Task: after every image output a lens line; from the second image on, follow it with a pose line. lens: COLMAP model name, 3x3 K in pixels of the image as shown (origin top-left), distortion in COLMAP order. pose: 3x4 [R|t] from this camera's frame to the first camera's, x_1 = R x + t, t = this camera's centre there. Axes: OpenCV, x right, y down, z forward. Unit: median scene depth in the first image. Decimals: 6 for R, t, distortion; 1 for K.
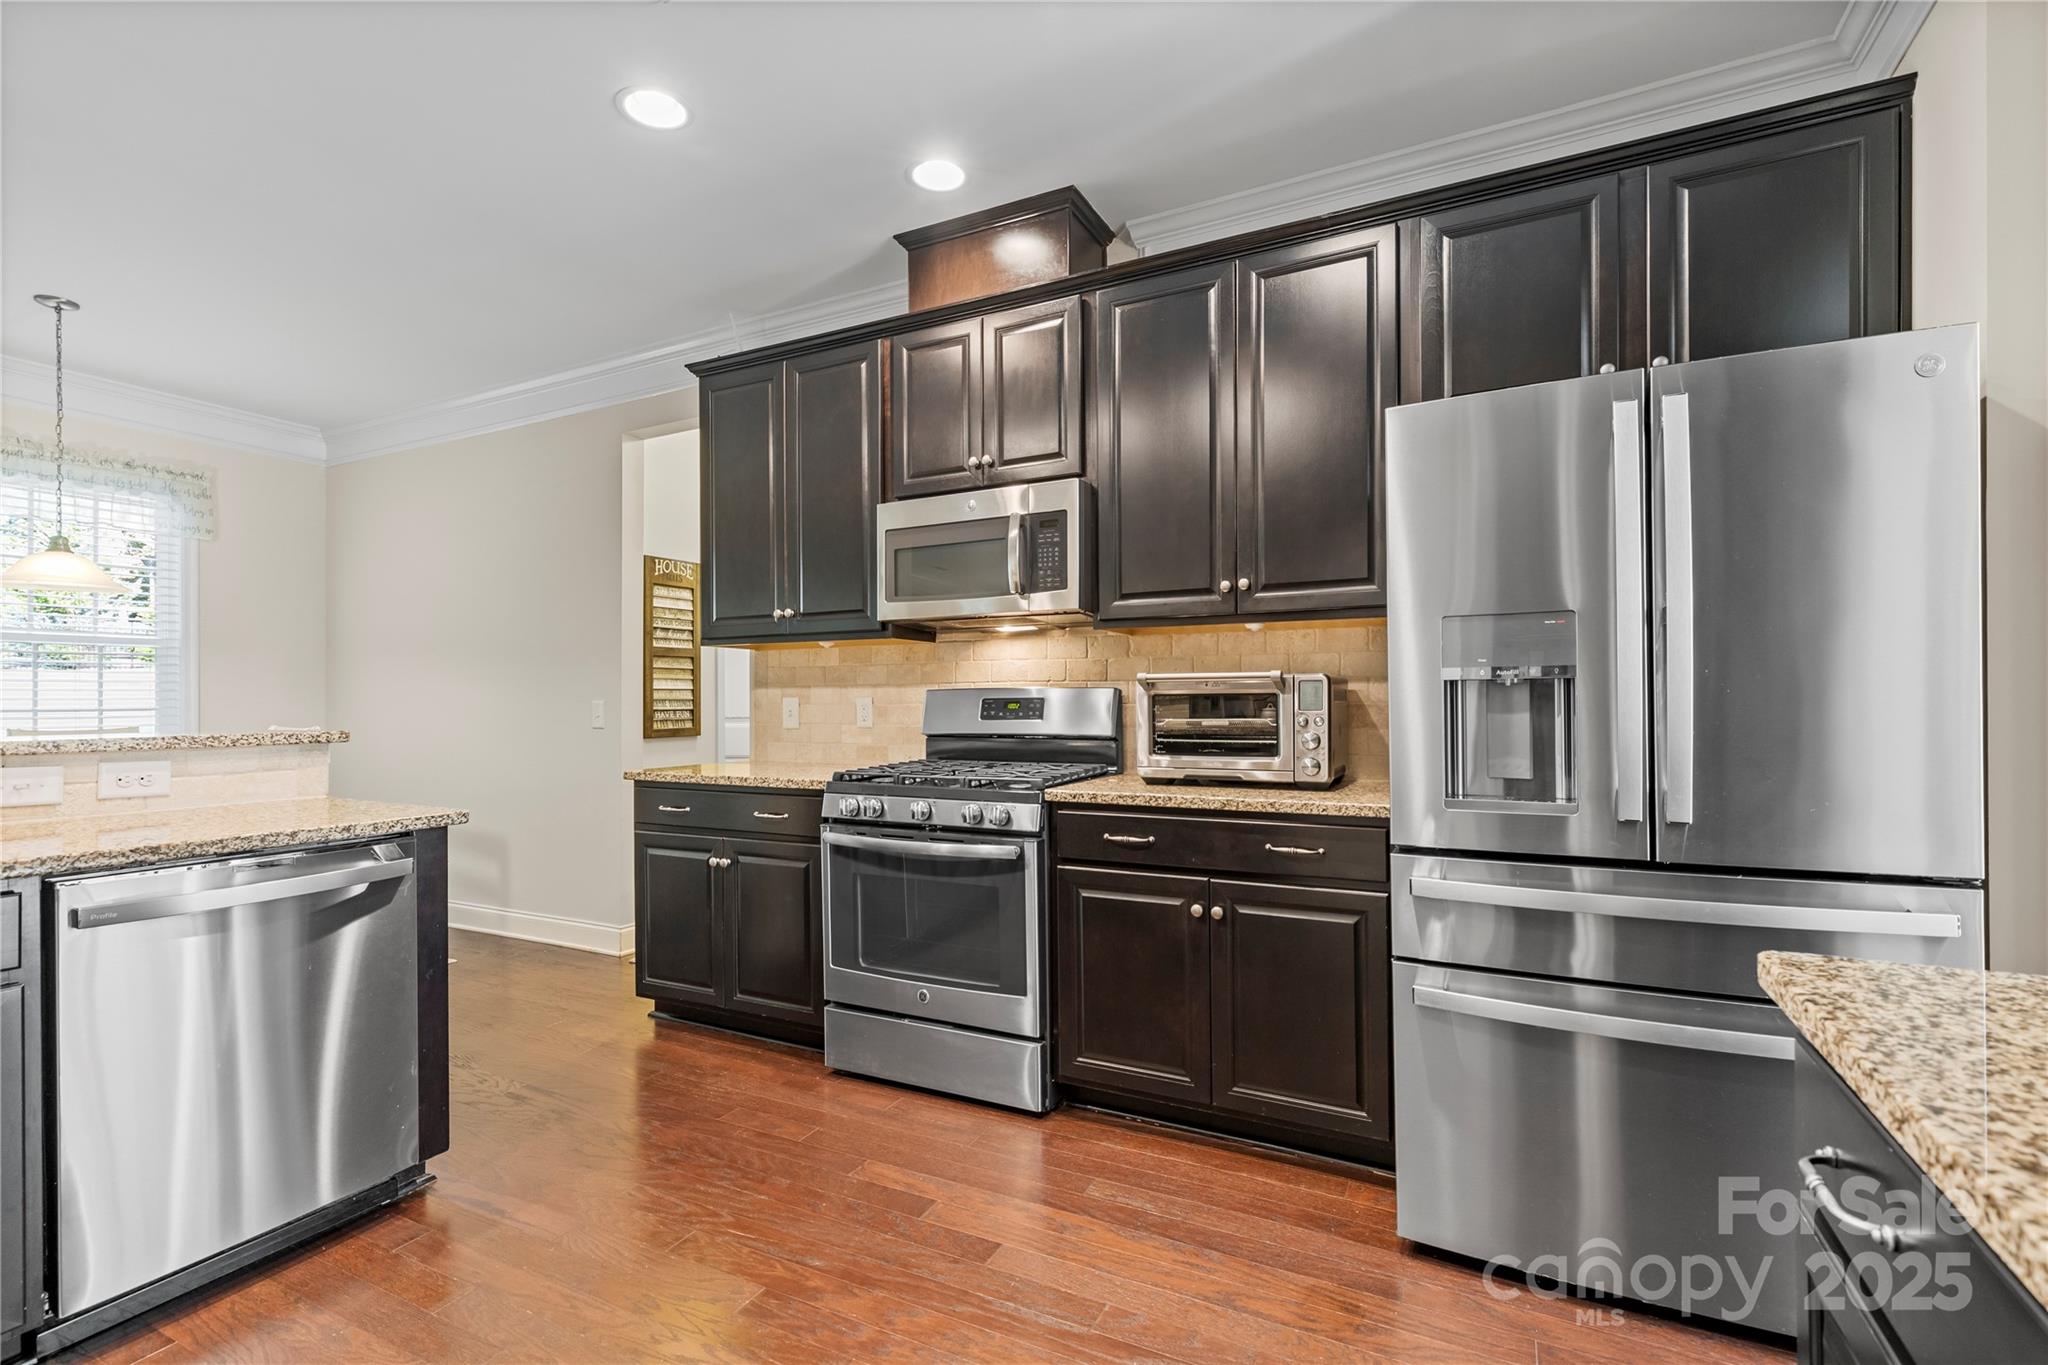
lens RADIAL K [[921.1, 0, 1028.1], [0, 921.1, 694.3], [0, 0, 1]] dist [0.007523, -0.001442]
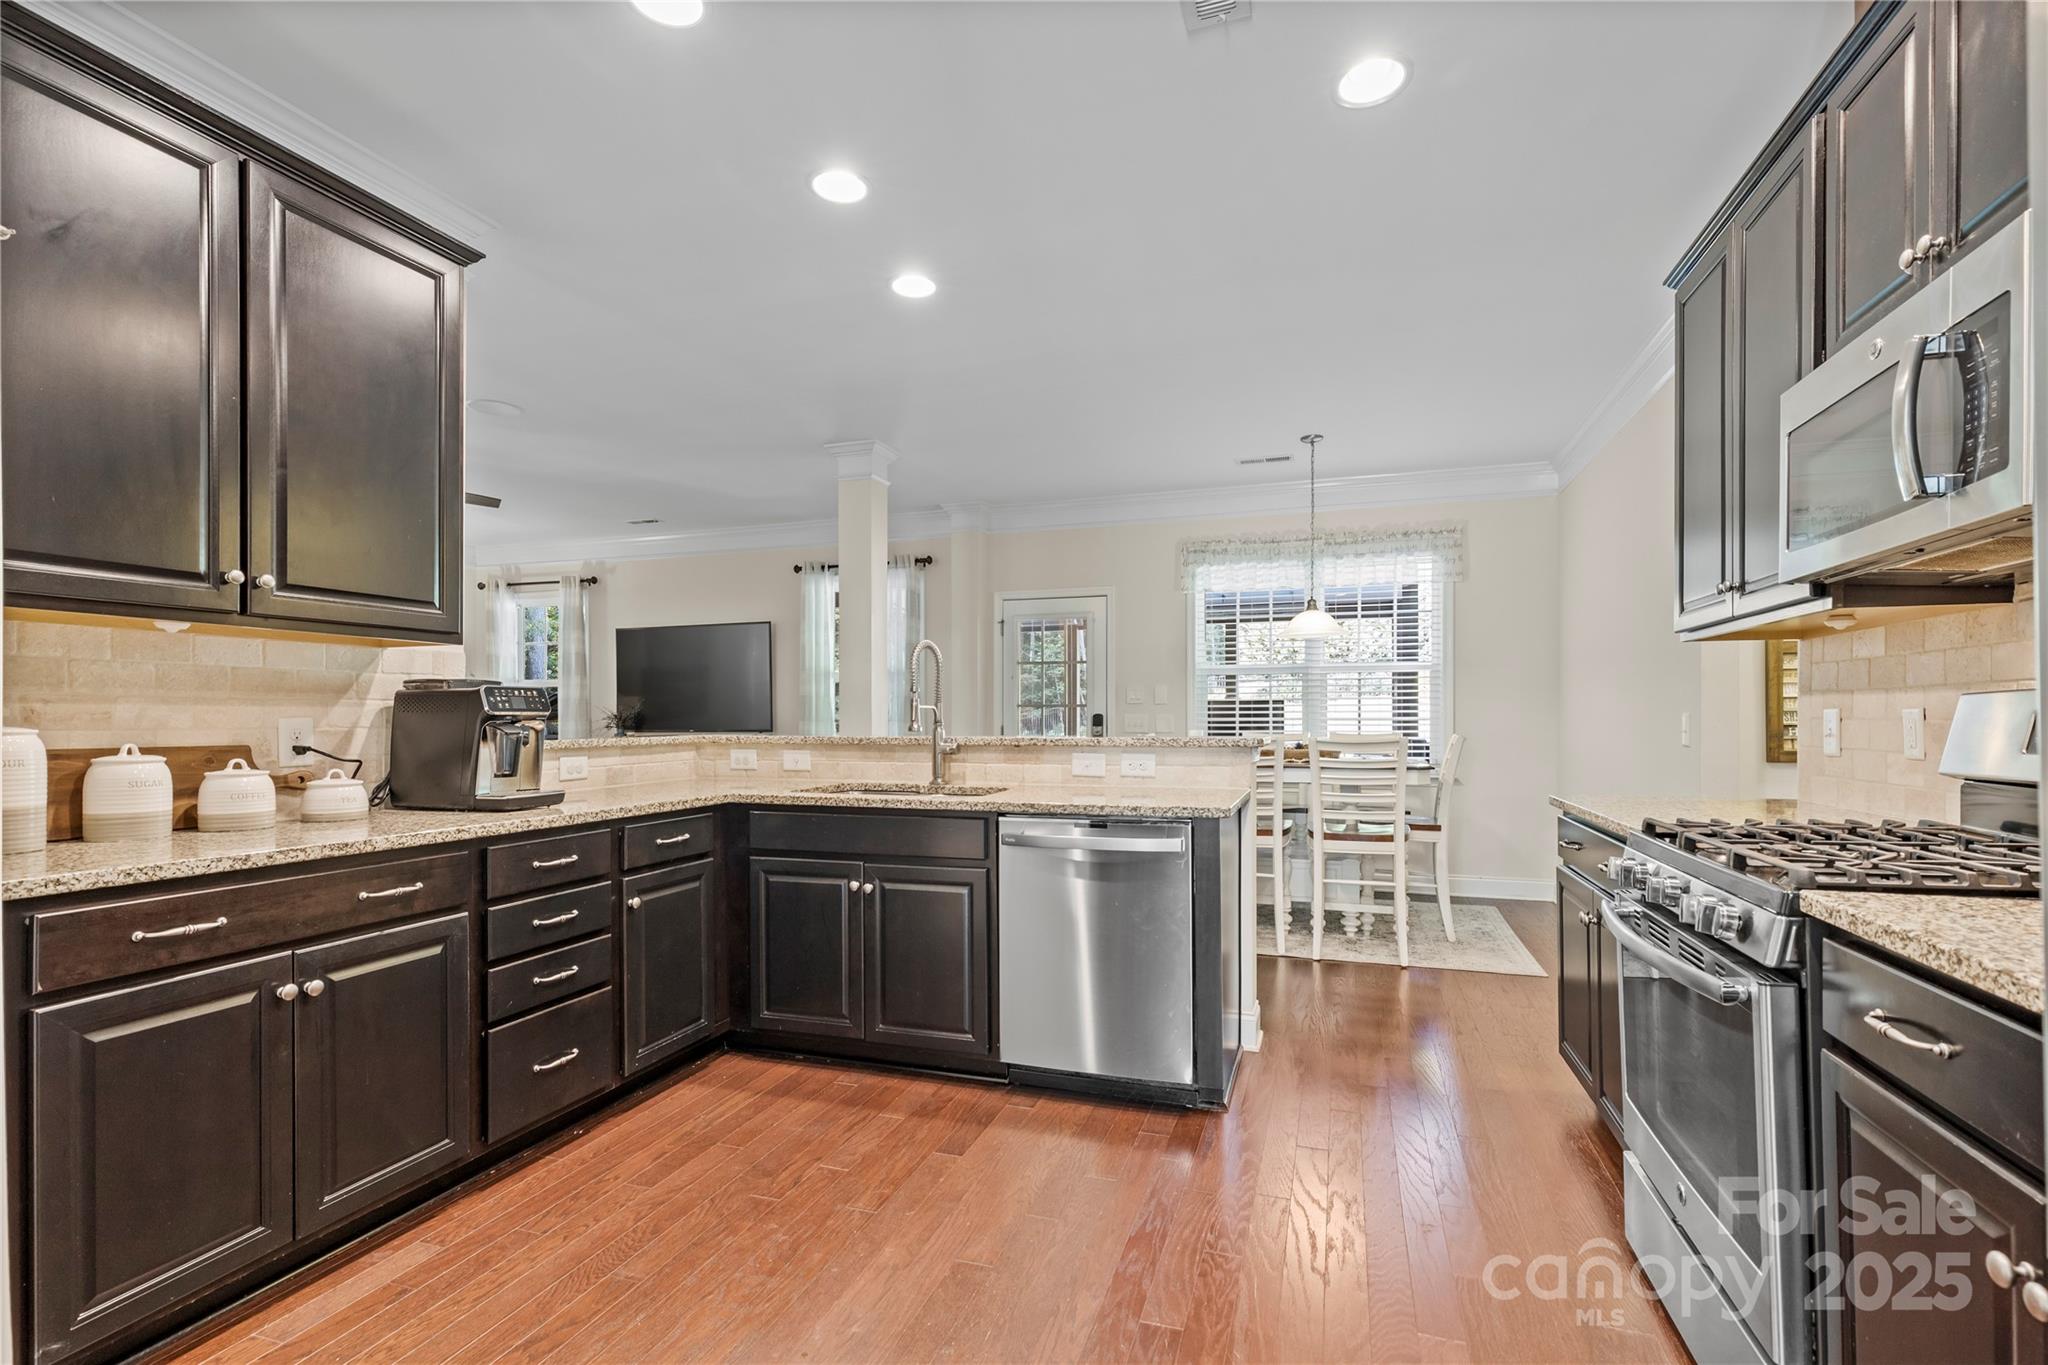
lens RADIAL K [[921.1, 0, 1051.5], [0, 921.1, 718.5], [0, 0, 1]] dist [0.007523, -0.001442]
pose [[0.165056, 0.006710, -0.986261, 0.315475], [0.010159, 0.999912, 0.008503, -0.000409], [0.986232, -0.011423, 0.164973, 0.360376]]
